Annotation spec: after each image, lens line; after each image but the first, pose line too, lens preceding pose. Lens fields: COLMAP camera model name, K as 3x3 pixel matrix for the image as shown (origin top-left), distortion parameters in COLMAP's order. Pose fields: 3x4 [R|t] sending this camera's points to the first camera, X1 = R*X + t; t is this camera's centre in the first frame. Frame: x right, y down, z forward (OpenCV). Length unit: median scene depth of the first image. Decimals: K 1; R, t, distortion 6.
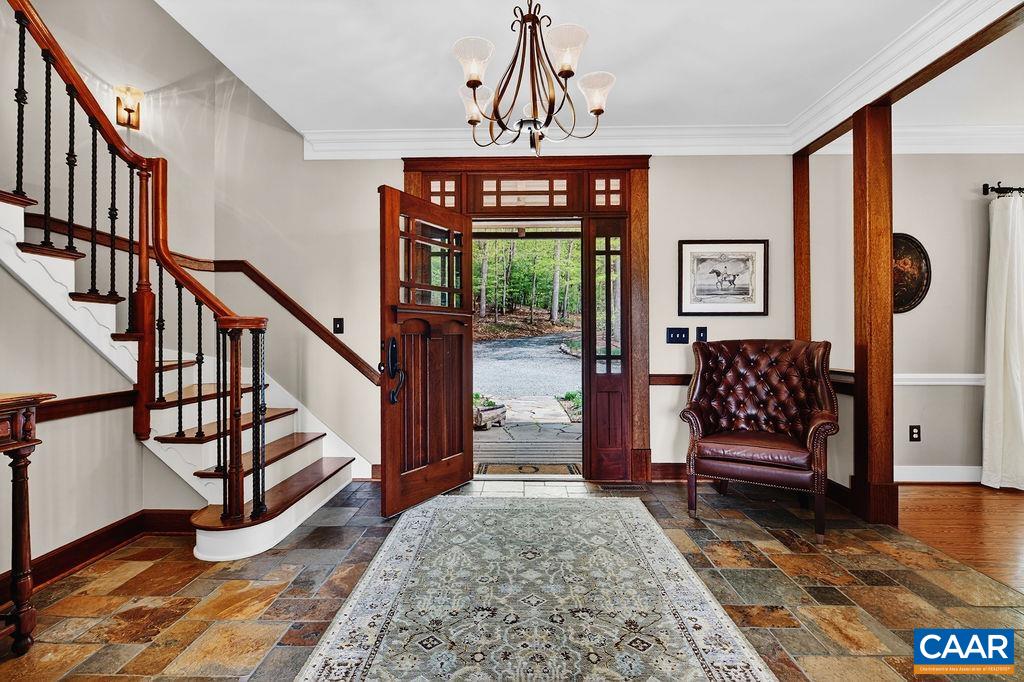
lens RADIAL K [[464.7, 0, 514.4], [0, 464.7, 340.6], [0, 0, 1]] dist [-0.004792, 0.000220]
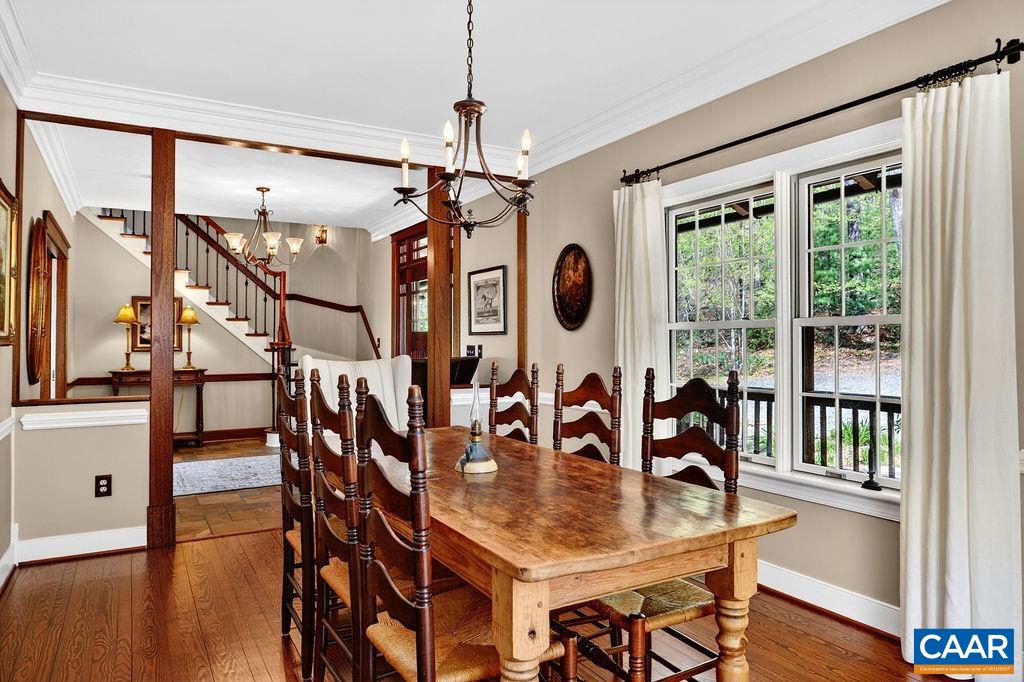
lens RADIAL K [[651.7, 0, 501.6], [0, 651.7, 344.0], [0, 0, 1]] dist [0.001306, 0.005789]
pose [[0.509901, 0.003952, -0.860224, 1.851946], [-0.007744, 0.999970, 0.000004, -0.031853], [0.860198, 0.006660, 0.509916, 0.217199]]
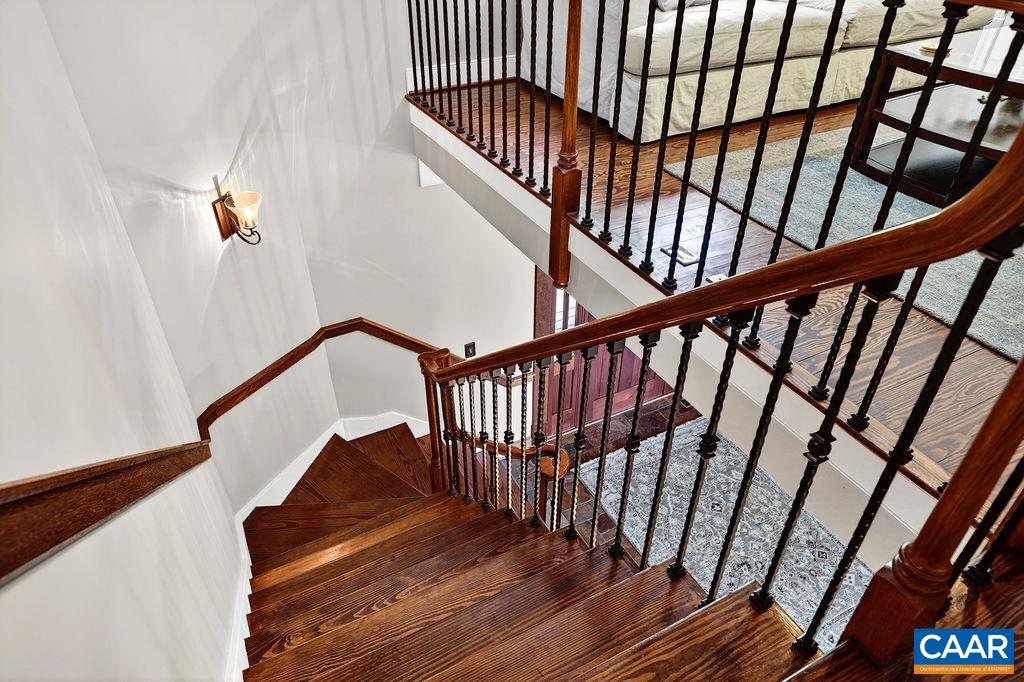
lens RADIAL K [[651.7, 0, 512.9], [0, 651.7, 339.1], [0, 0, 1]] dist [0.001306, 0.005789]
pose [[0.874518, -0.282528, 0.394203, -0.831212], [-0.005688, 0.806770, 0.590838, -0.835906], [-0.484960, -0.518940, 0.703928, 0.067571]]
